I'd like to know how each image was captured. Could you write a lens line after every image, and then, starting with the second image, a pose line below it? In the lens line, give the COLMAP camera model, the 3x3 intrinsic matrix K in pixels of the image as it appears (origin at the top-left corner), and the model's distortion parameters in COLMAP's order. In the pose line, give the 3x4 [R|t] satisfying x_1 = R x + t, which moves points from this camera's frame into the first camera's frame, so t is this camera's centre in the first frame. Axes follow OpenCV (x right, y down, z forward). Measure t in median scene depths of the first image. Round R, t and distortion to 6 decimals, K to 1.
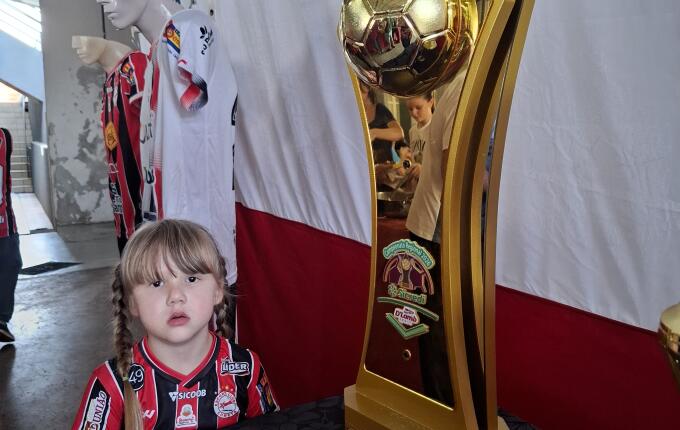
lens RADIAL K [[487.5, 0, 327.3], [0, 487.5, 199.1], [0, 0, 1]] dist [0.035990, -0.006383]
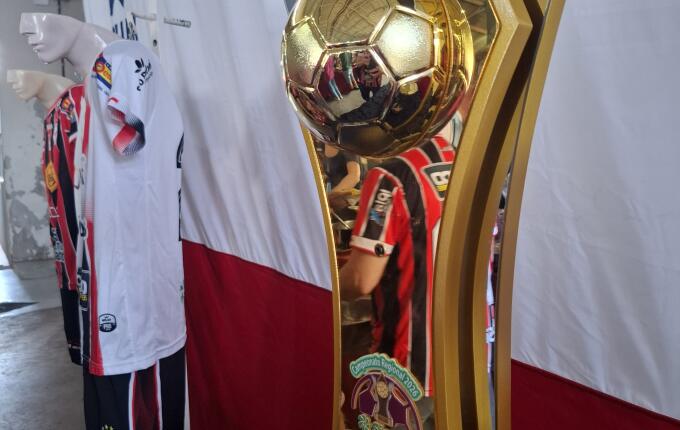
lens RADIAL K [[497.1, 0, 306.1], [0, 497.1, 202.8], [0, 0, 1]] dist [0.088492, -0.122829]
pose [[0.999529, -0.018801, 0.024244, 0.018832], [0.020022, 0.998490, -0.051157, -0.051989], [-0.023245, 0.051618, 0.998396, 0.130425]]
